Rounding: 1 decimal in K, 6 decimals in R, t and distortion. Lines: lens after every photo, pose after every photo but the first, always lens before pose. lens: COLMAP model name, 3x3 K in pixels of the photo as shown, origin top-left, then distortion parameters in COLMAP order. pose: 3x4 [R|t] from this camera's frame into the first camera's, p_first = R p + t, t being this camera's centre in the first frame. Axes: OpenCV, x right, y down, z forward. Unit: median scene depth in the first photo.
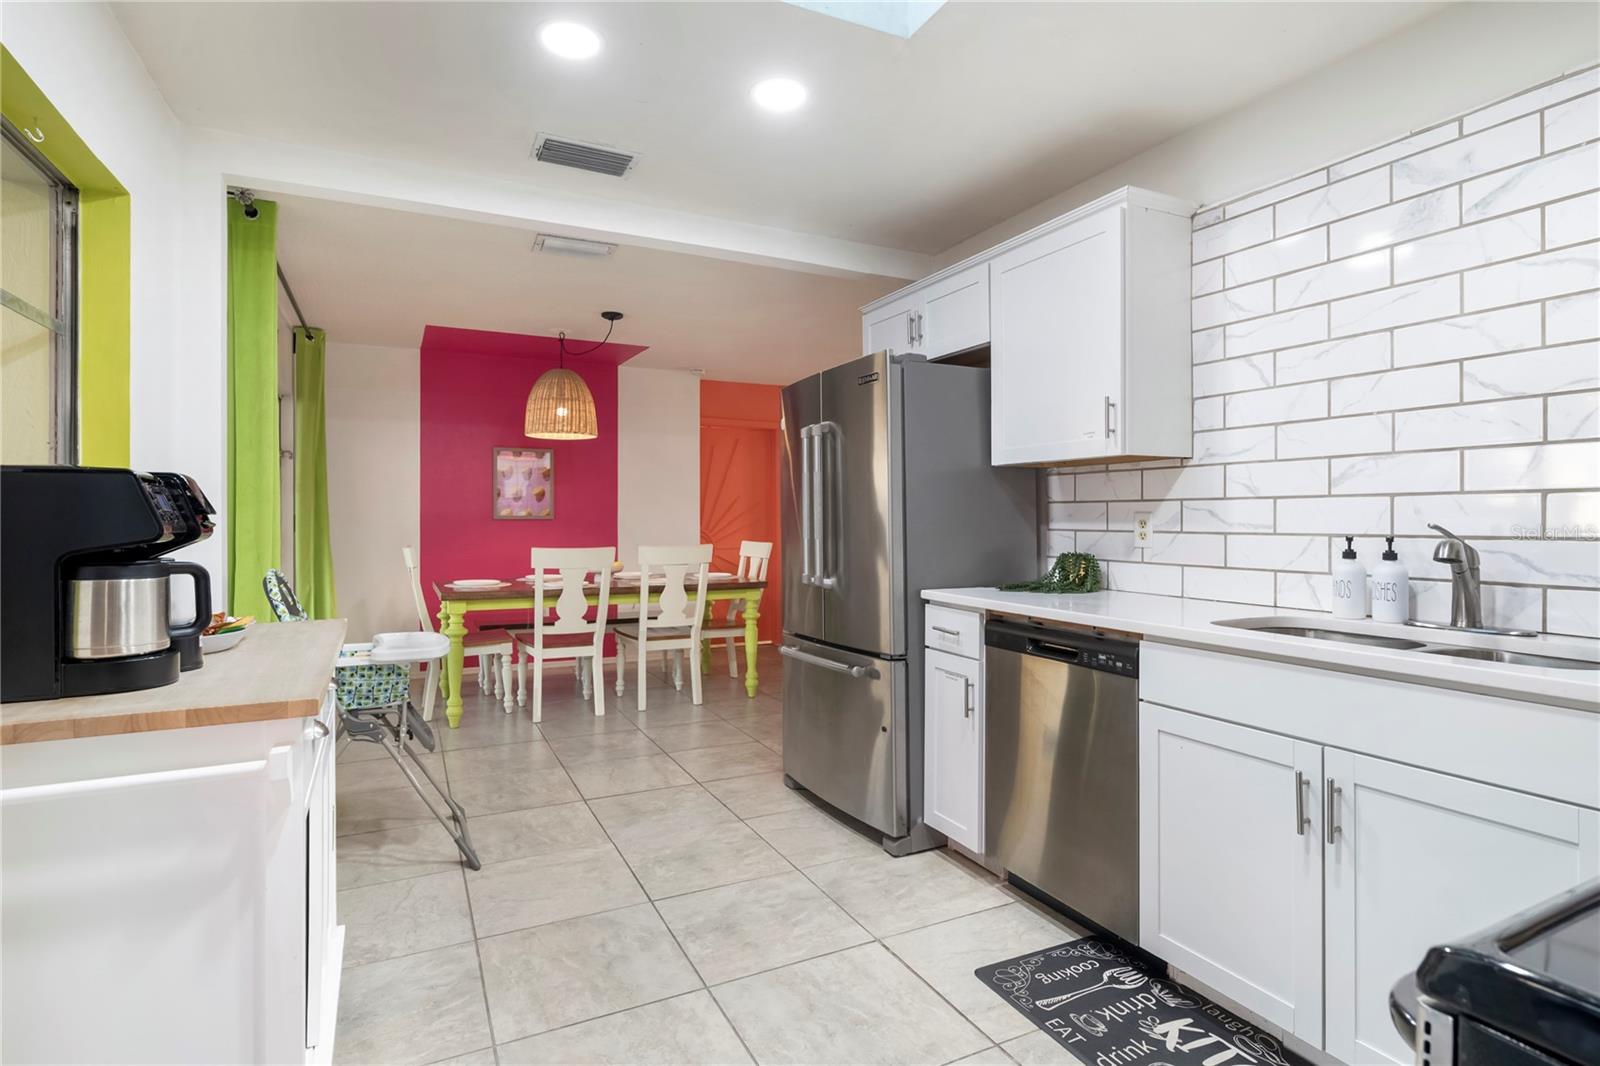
lens RADIAL K [[809.6, 0, 802.9], [0, 809.6, 515.5], [0, 0, 1]] dist [-0.002948, 0.000192]
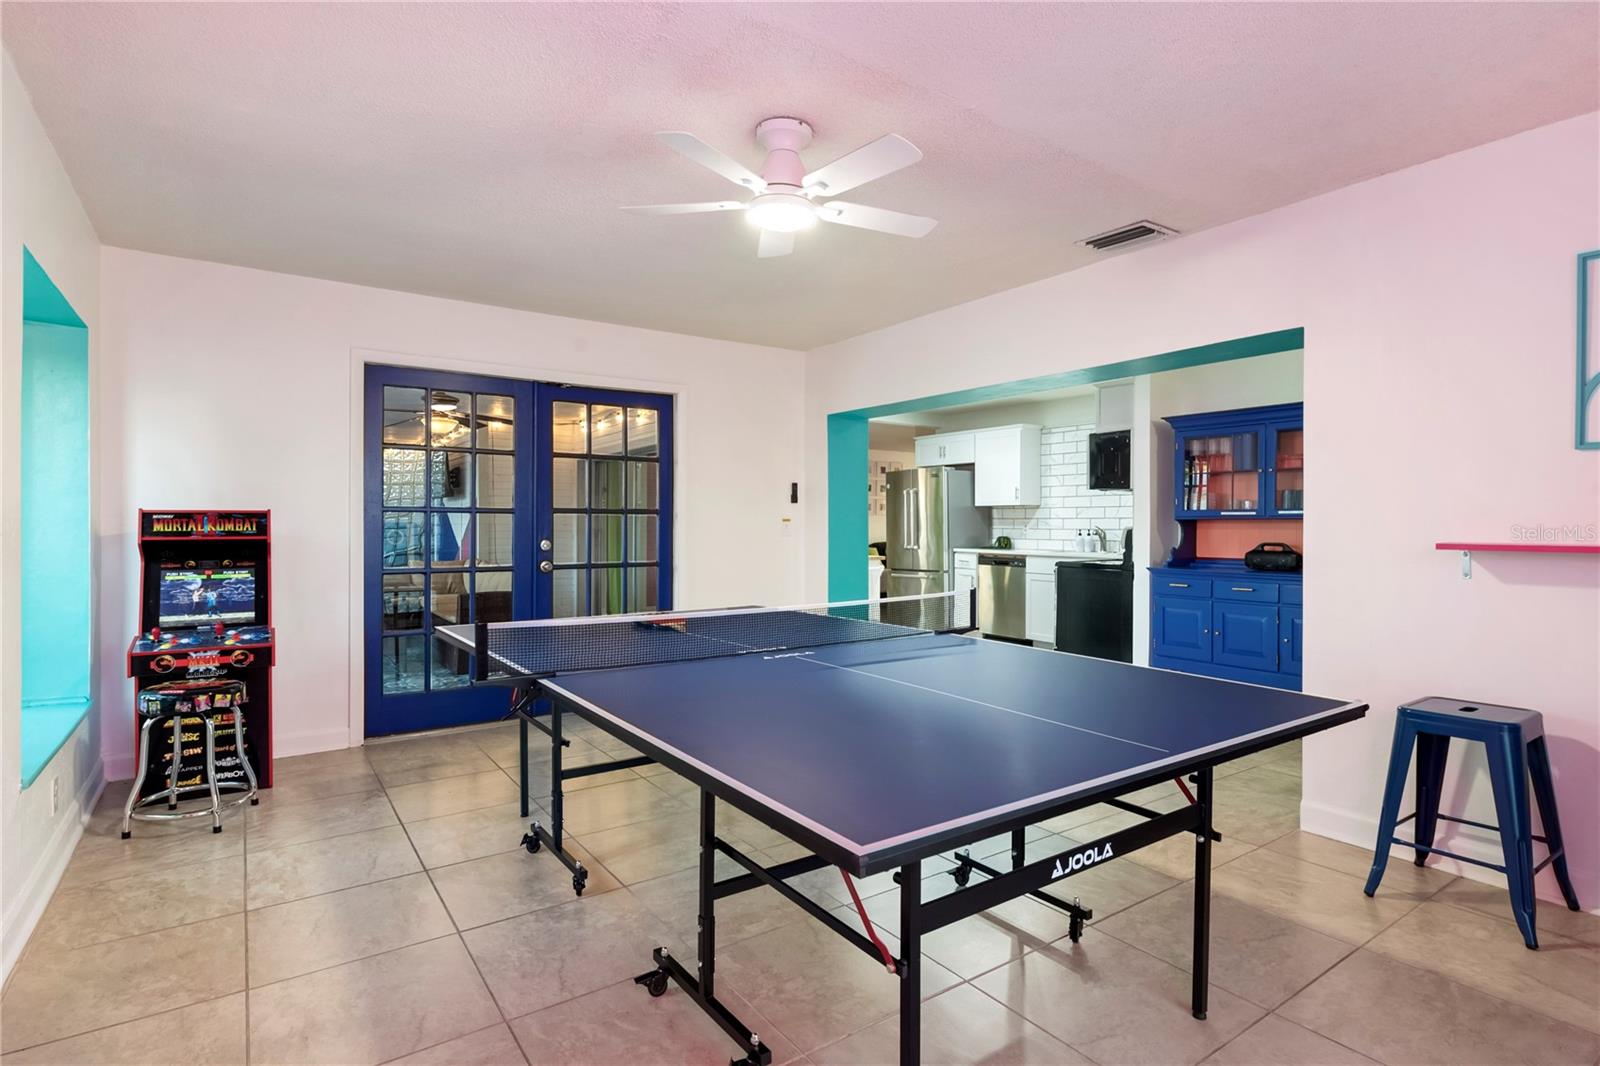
lens RADIAL K [[809.6, 0, 802.9], [0, 809.6, 515.5], [0, 0, 1]] dist [-0.002948, 0.000192]
pose [[0.989366, 0.010767, 0.145050, -0.908804], [-0.009142, 0.999888, -0.011862, 0.014295], [-0.145161, 0.010410, 0.989353, -2.021433]]
